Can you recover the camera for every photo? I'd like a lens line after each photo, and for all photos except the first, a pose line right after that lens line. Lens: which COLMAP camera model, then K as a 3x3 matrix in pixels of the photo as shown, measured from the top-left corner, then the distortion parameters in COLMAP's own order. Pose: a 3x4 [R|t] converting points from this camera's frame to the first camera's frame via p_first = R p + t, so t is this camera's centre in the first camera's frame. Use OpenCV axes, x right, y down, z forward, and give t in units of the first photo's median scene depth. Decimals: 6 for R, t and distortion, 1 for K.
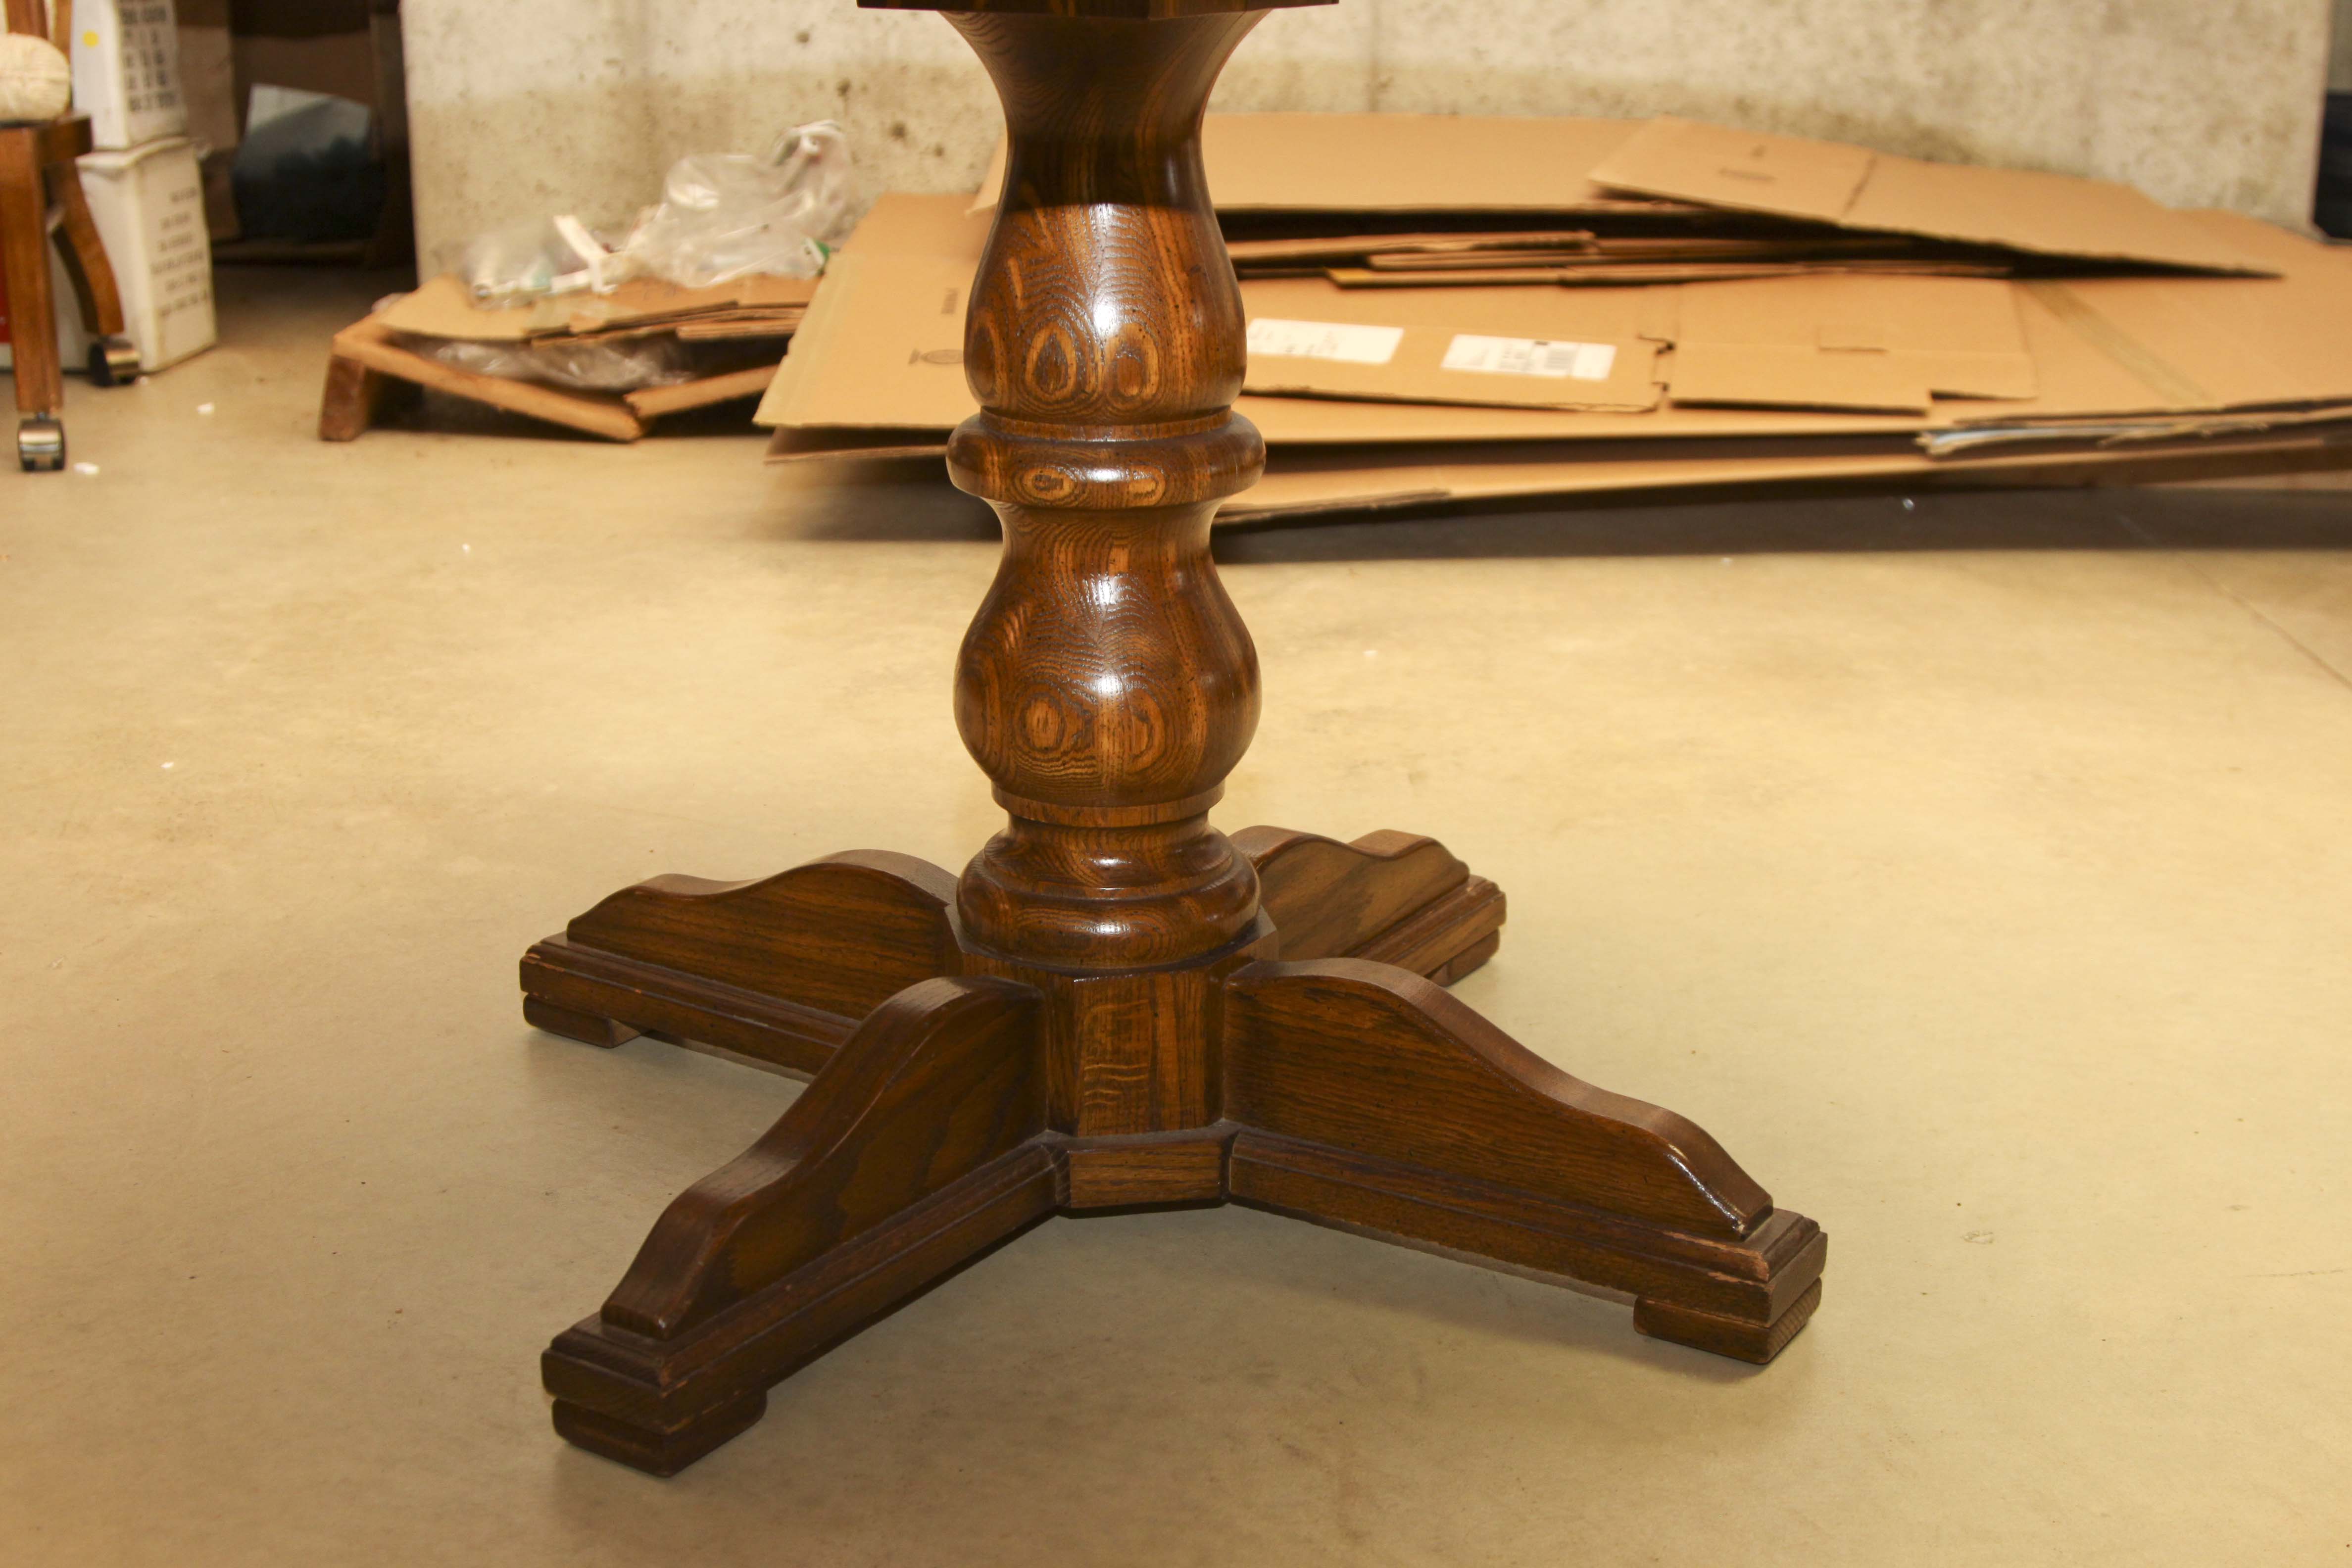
lens RADIAL K [[3136.6, 0, 1185.6], [0, 3136.6, 784.5], [0, 0, 1]] dist [-0.047543, -0.021136]
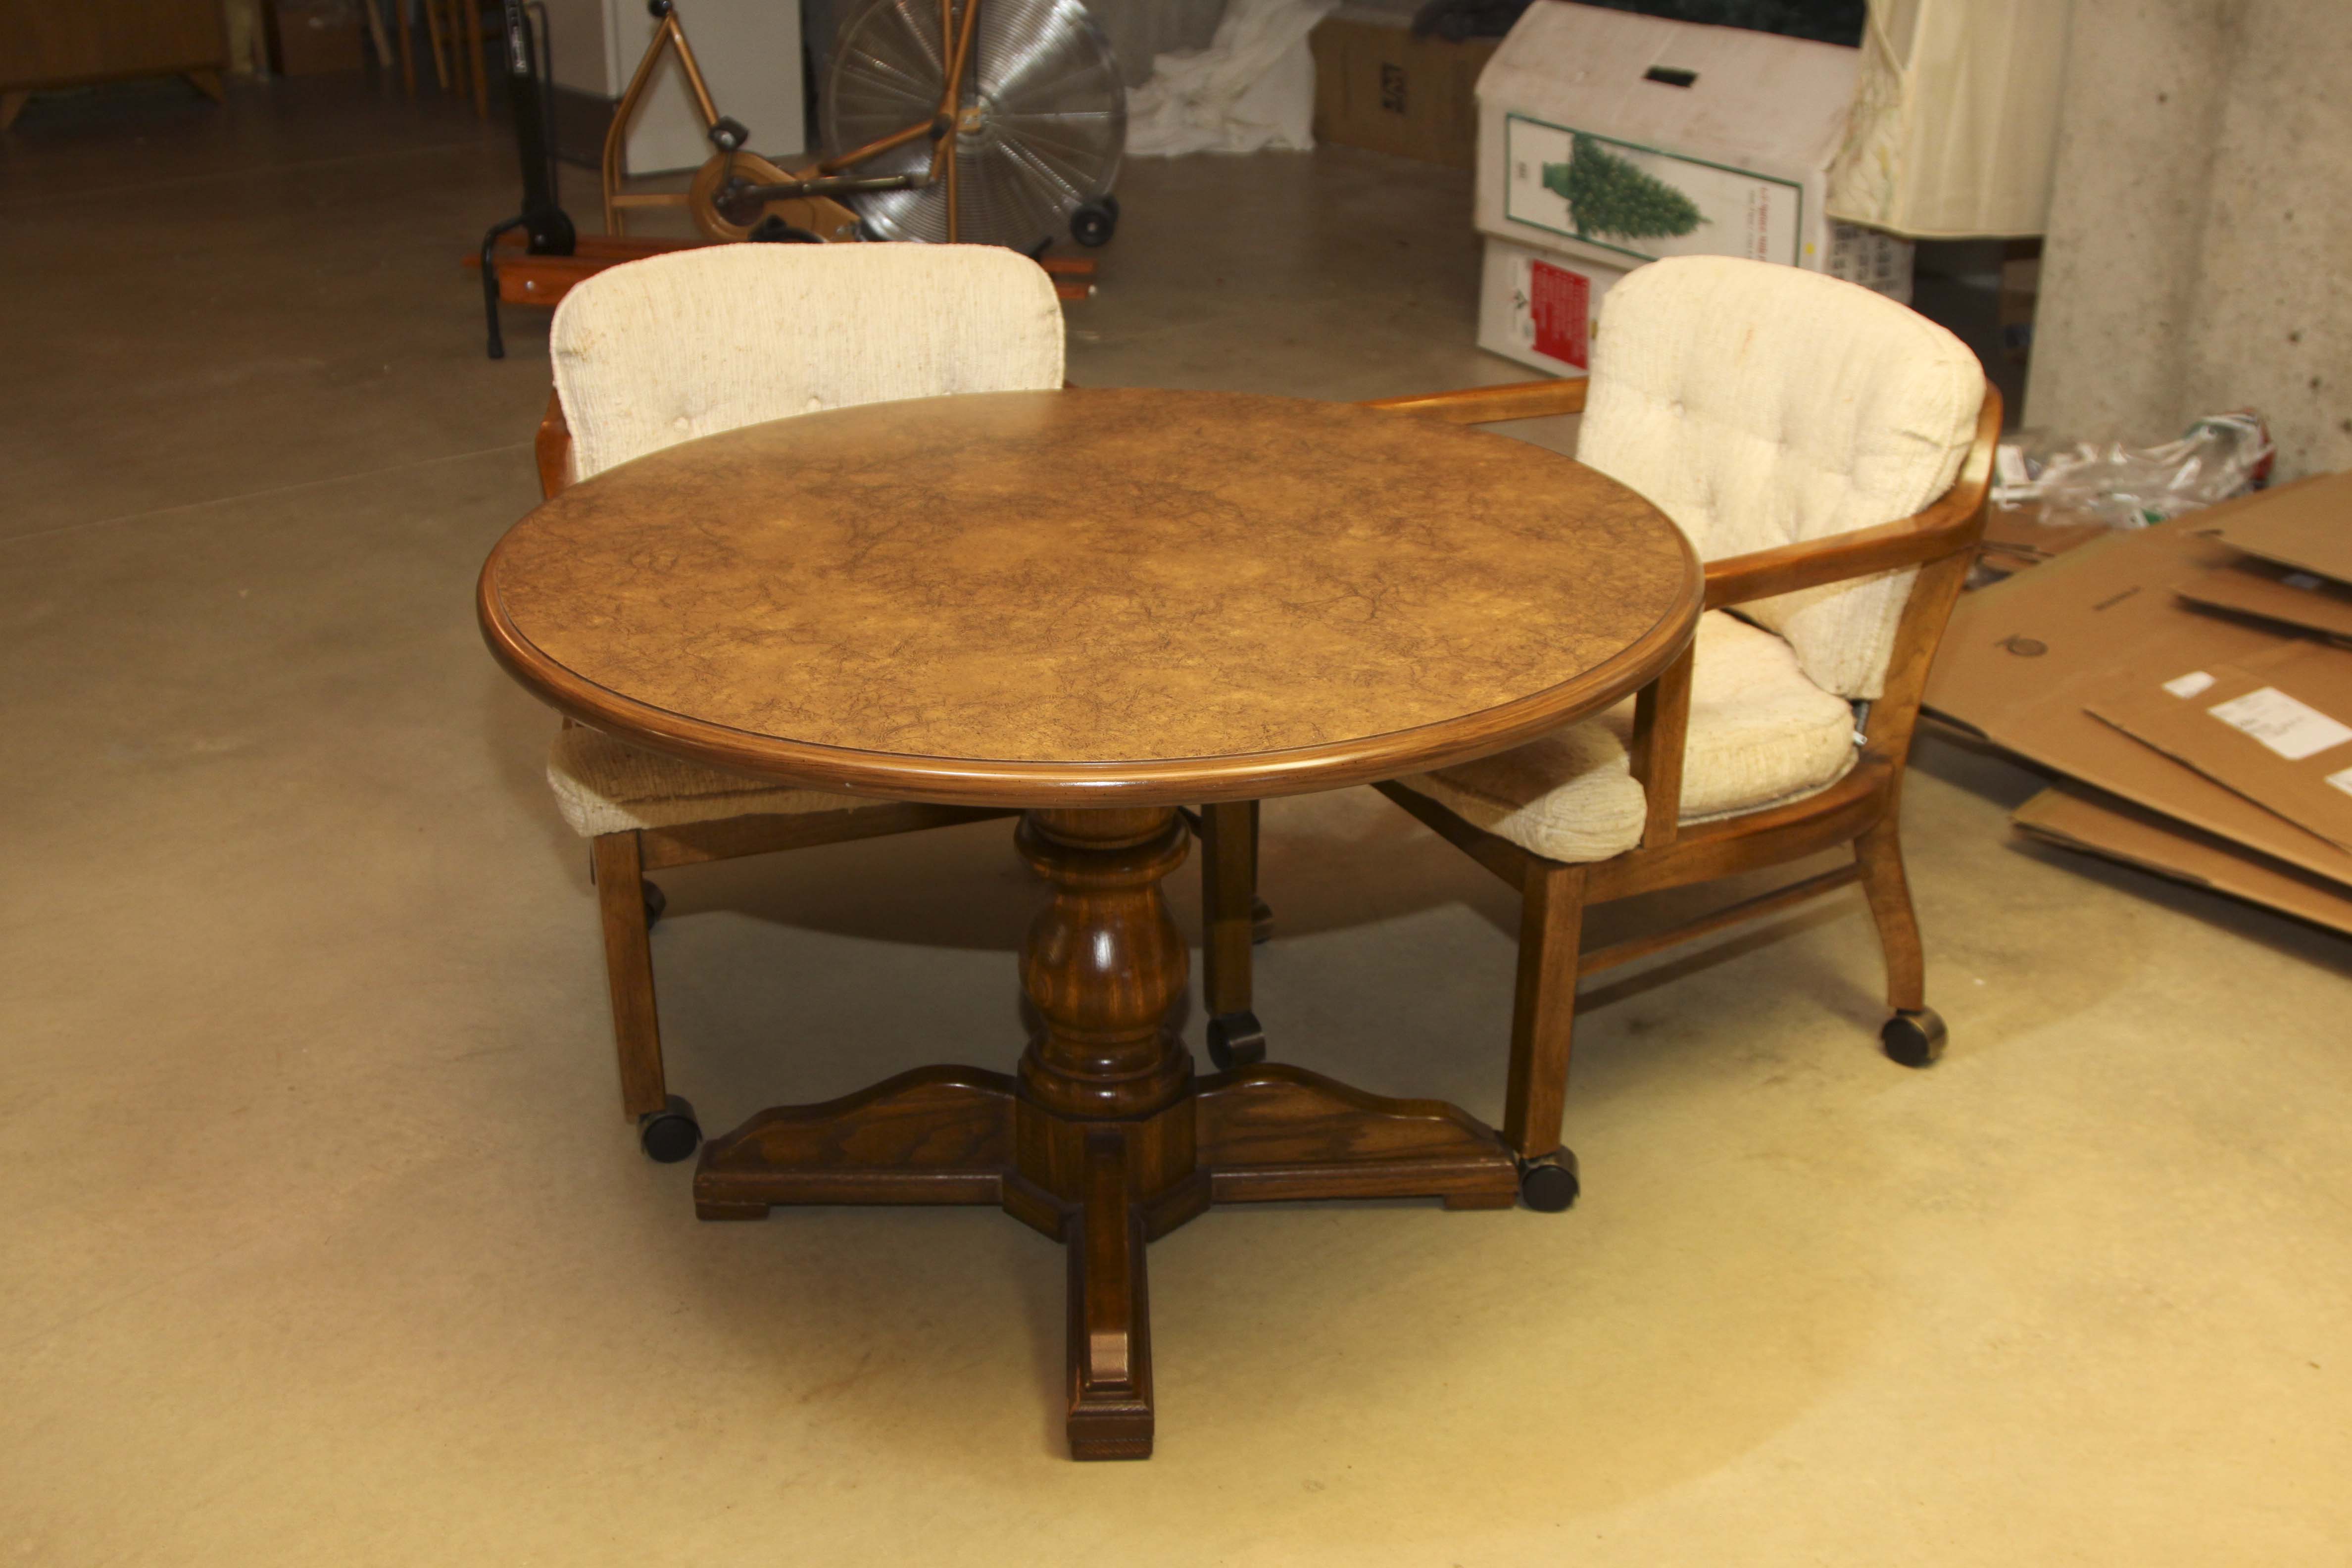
lens RADIAL K [[2483.4, 0, 1181.2], [0, 2483.4, 774.1], [0, 0, 1]] dist [-0.144975, 0.082525]
pose [[0.567850, 0.327899, -0.755002, 1.061054], [-0.245647, 0.942941, 0.224766, -0.466937], [0.785623, 0.057830, 0.615996, 0.162619]]
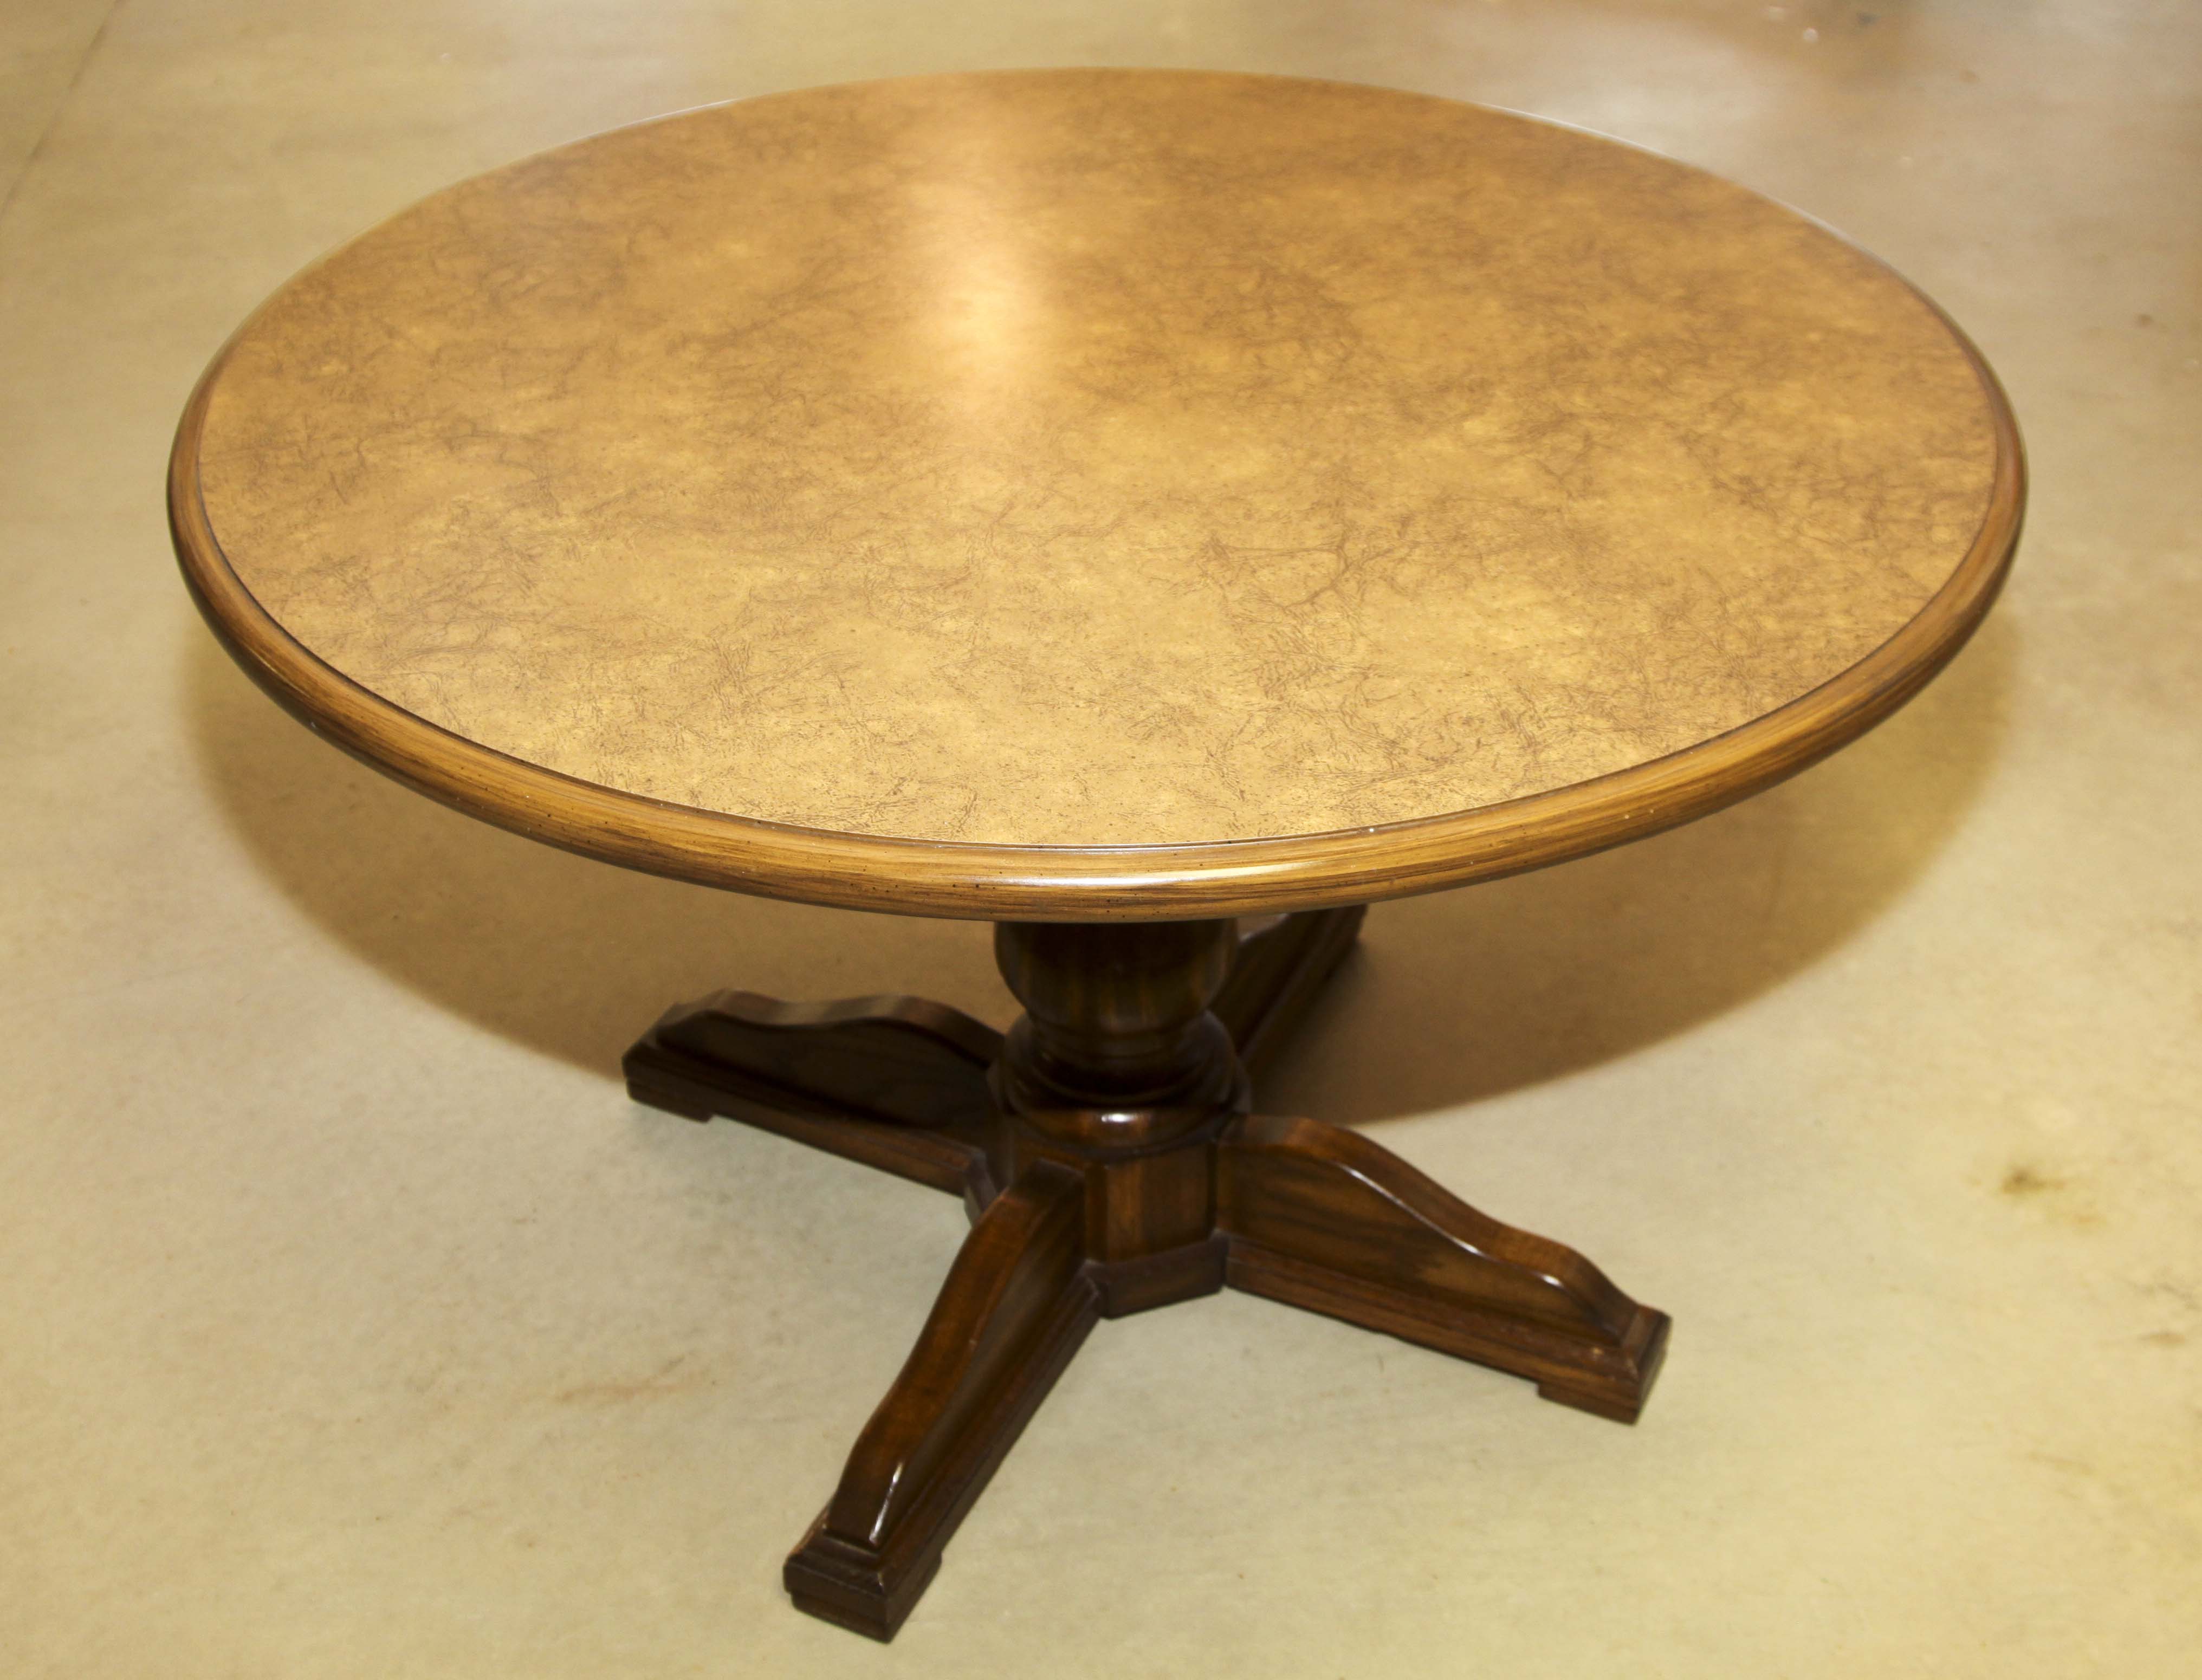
lens RADIAL K [[2718.0, 0, 1194.3], [0, 2718.0, 826.4], [0, 0, 1]] dist [-0.142658, 0.076054]
pose [[0.145449, 0.559163, -0.816199, 0.874885], [-0.304879, 0.810157, 0.500694, -0.636253], [0.941219, 0.176017, 0.288314, 0.726041]]
